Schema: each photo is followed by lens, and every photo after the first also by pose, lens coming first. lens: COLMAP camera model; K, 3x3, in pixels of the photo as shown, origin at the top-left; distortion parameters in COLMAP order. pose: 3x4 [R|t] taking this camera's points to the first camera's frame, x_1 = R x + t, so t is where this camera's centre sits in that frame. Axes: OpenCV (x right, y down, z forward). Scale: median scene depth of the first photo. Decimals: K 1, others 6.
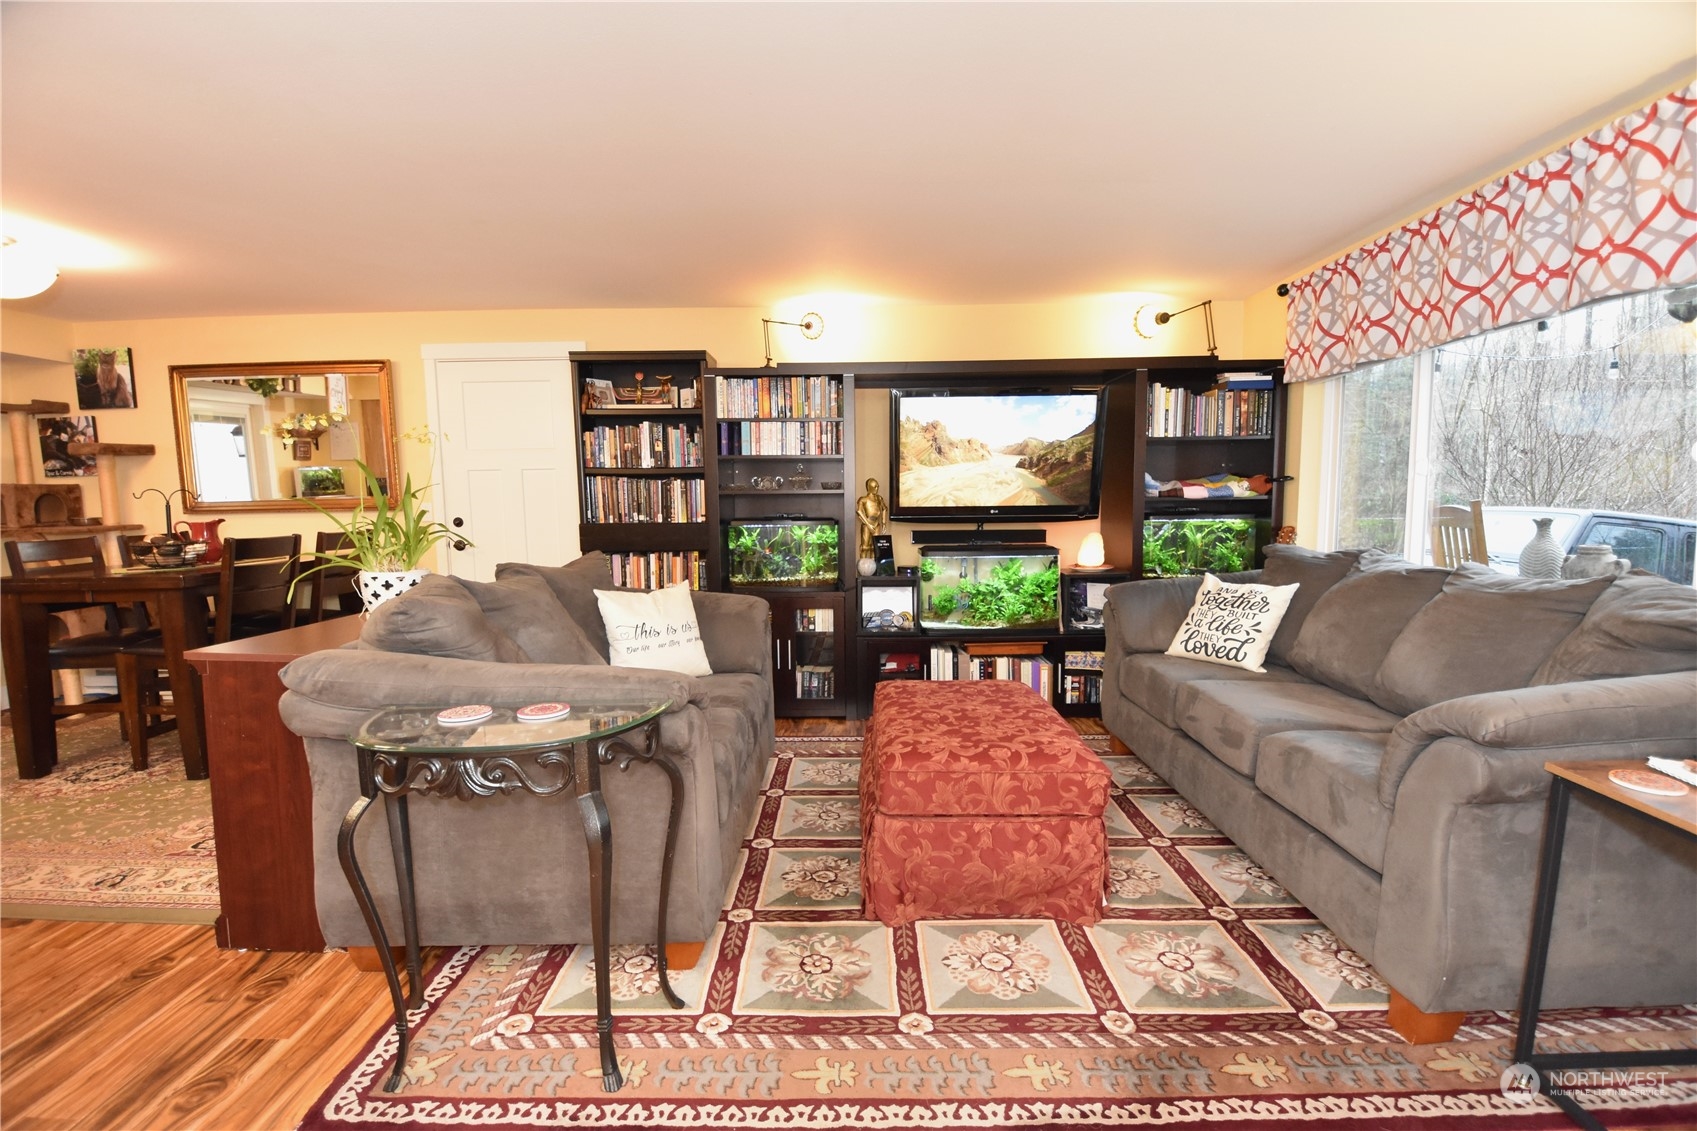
lens RADIAL K [[747.8, 0, 847.2], [0, 747.8, 559.5], [0, 0, 1]] dist [0.020896, -0.027781]
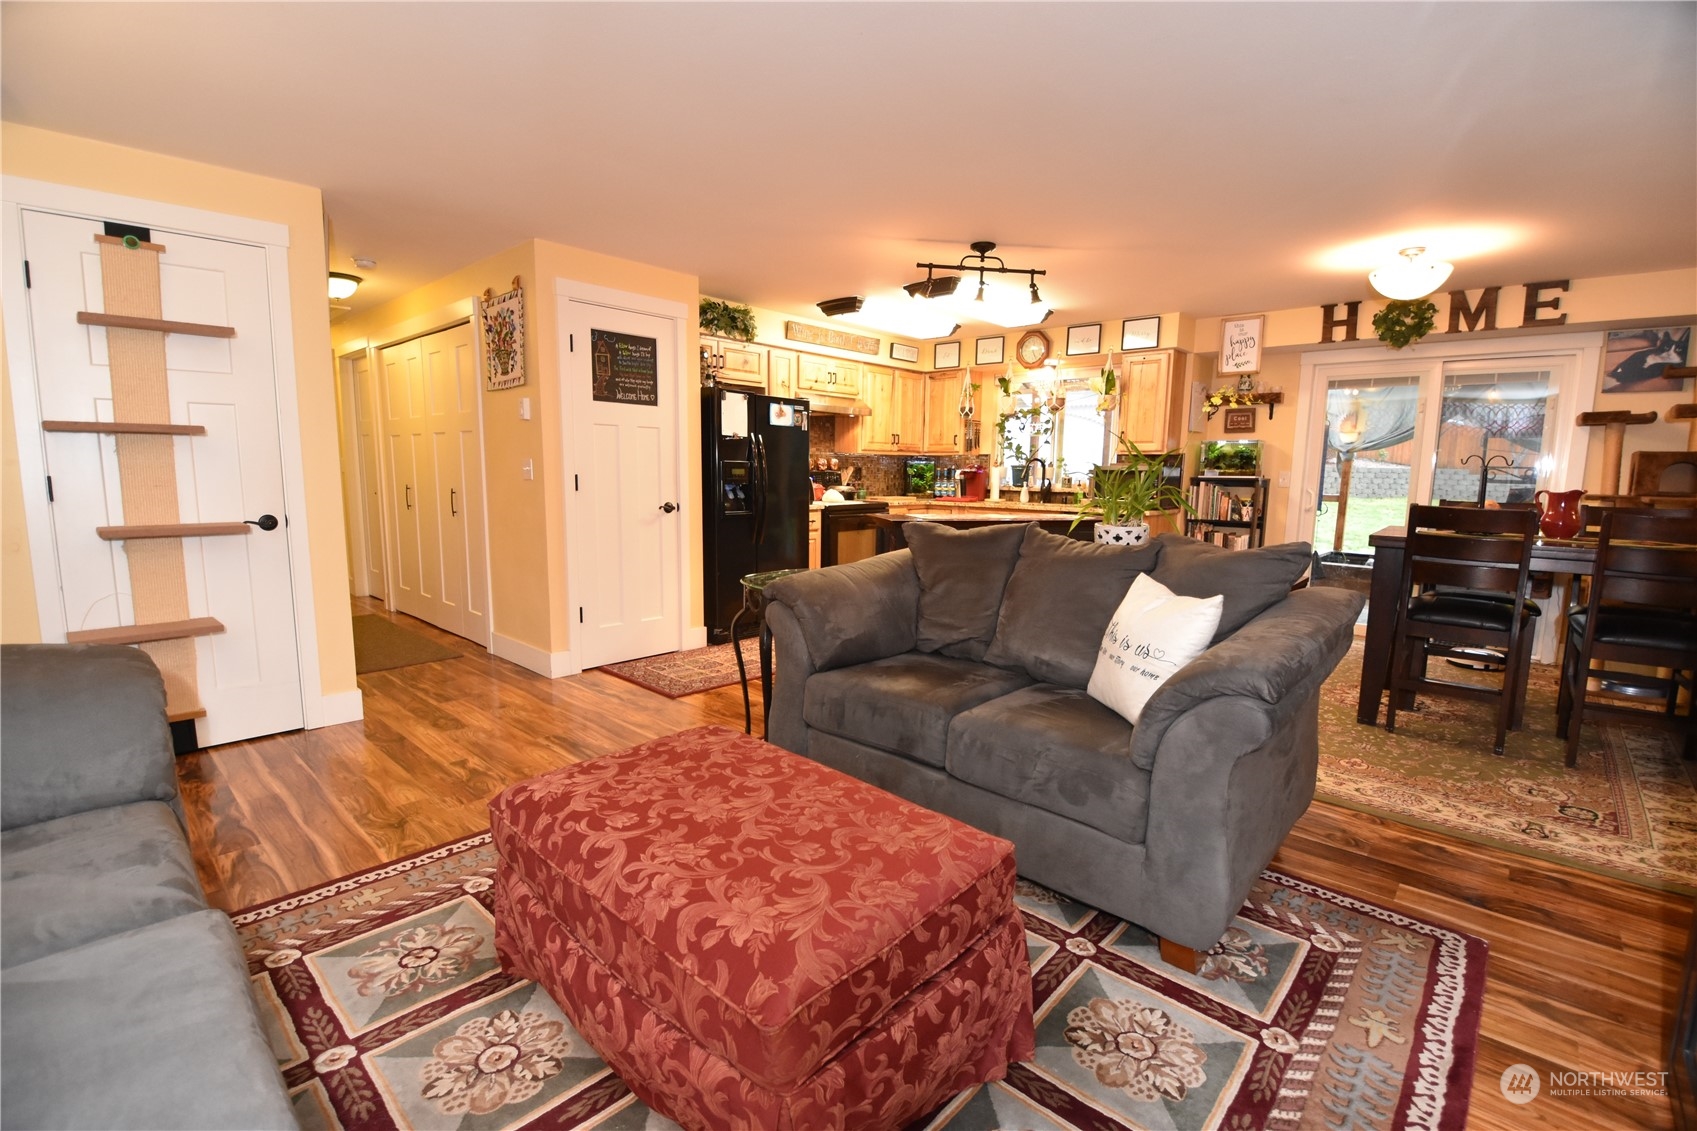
lens RADIAL K [[747.8, 0, 847.2], [0, 747.8, 559.5], [0, 0, 1]] dist [0.020896, -0.027781]
pose [[-0.674627, 0.091530, -0.732462, 0.335672], [-0.064829, 0.981101, 0.182311, -0.071843], [0.735306, 0.170477, -0.655944, 0.900216]]
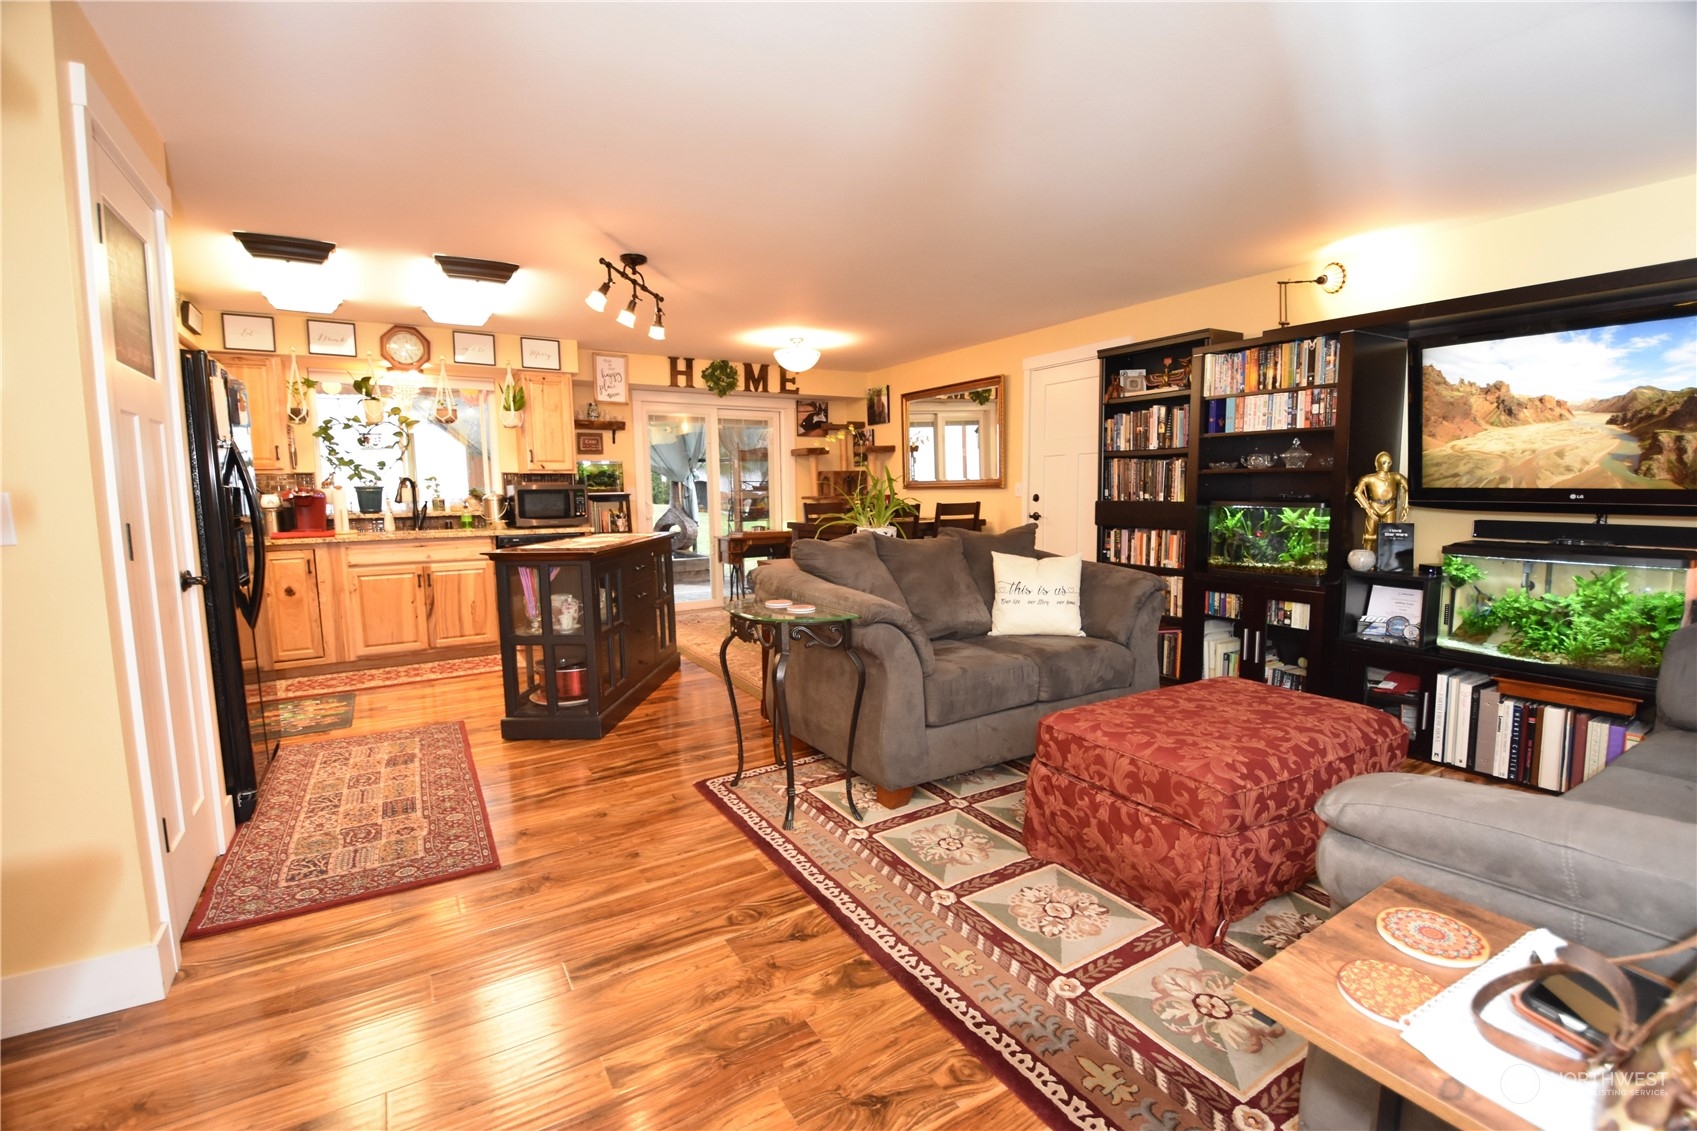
lens RADIAL K [[747.8, 0, 847.2], [0, 747.8, 559.5], [0, 0, 1]] dist [0.020896, -0.027781]
pose [[0.528492, 0.088711, -0.844291, 0.427214], [-0.061931, 0.995904, 0.065875, -0.010418], [0.846676, 0.017474, 0.531821, 0.072988]]
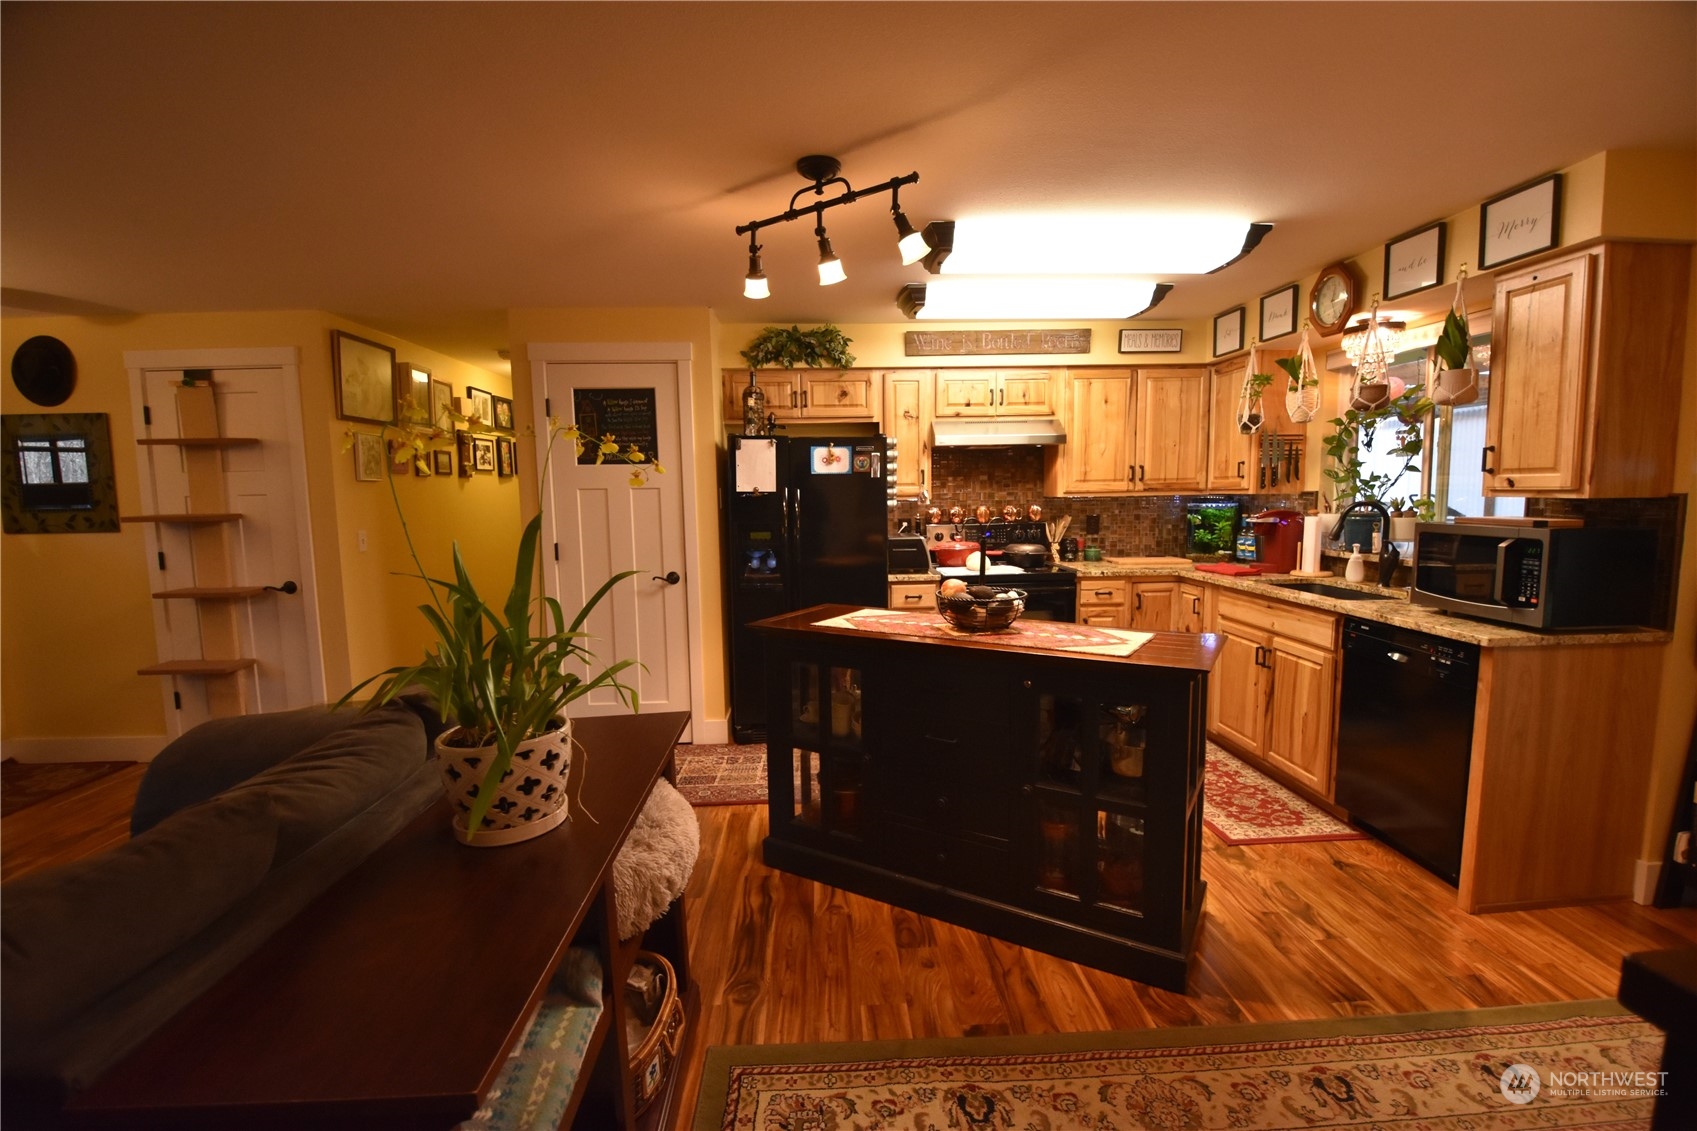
lens RADIAL K [[740.2, 0, 848.5], [0, 740.2, 565.5], [0, 0, 1]] dist [0.013455, -0.026671]
pose [[-0.998361, 0.033285, -0.046565, -0.504135], [0.024422, 0.983475, 0.179389, -0.110922], [0.051766, 0.177957, -0.982676, 0.916164]]
